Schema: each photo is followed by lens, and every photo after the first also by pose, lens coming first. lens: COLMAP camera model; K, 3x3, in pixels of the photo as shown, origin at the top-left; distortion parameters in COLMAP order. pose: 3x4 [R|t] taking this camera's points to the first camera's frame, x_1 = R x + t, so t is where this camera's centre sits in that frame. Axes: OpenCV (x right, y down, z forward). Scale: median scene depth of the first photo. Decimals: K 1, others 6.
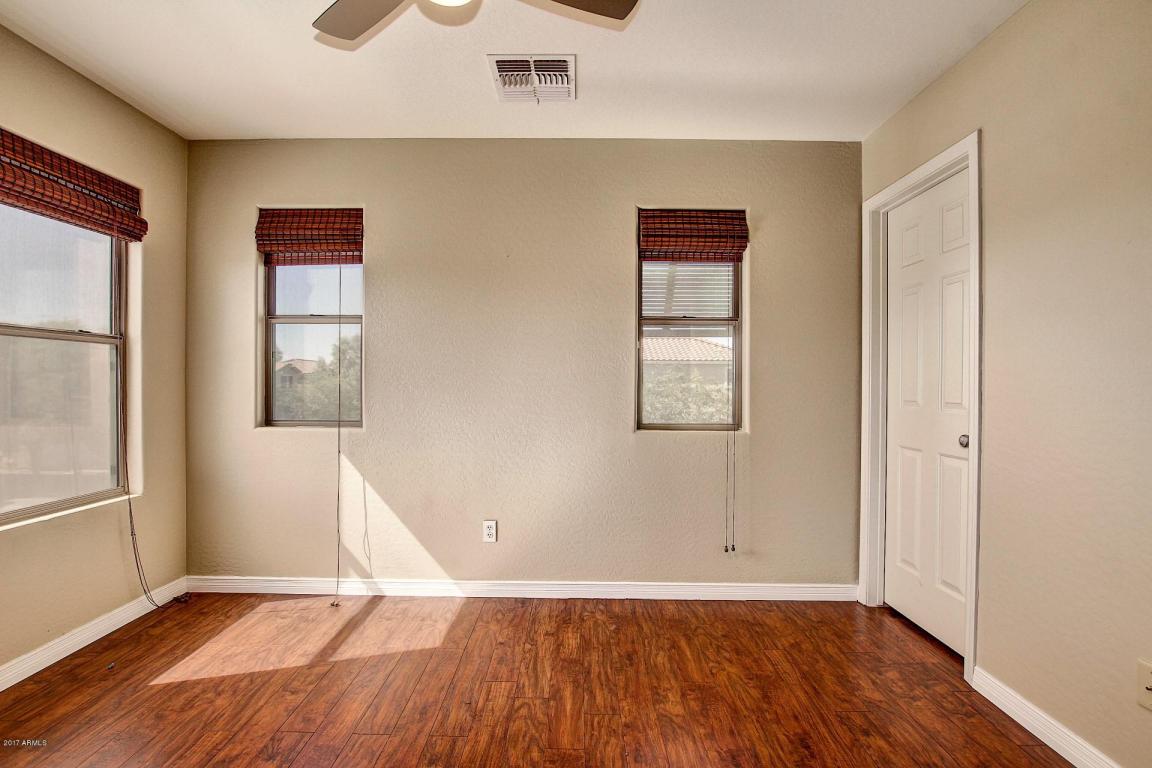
lens RADIAL K [[569.4, 0, 572.6], [0, 569.4, 390.2], [0, 0, 1]] dist [-0.028230, 0.000360]
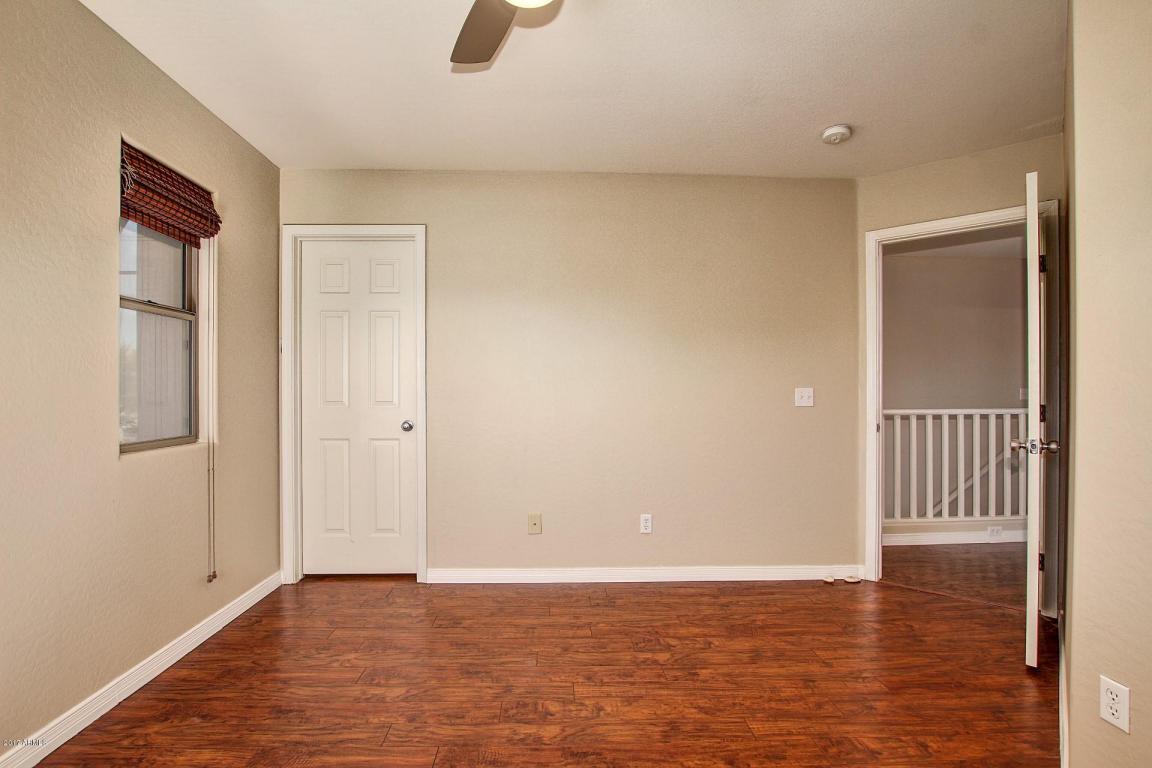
lens RADIAL K [[561.3, 0, 567.6], [0, 561.3, 388.3], [0, 0, 1]] dist [-0.026848, 0.000479]
pose [[-0.076172, -0.004304, 0.997085, -0.722041], [0.012042, 0.999914, 0.005236, -0.010900], [-0.997022, 0.012406, -0.076113, 0.605369]]
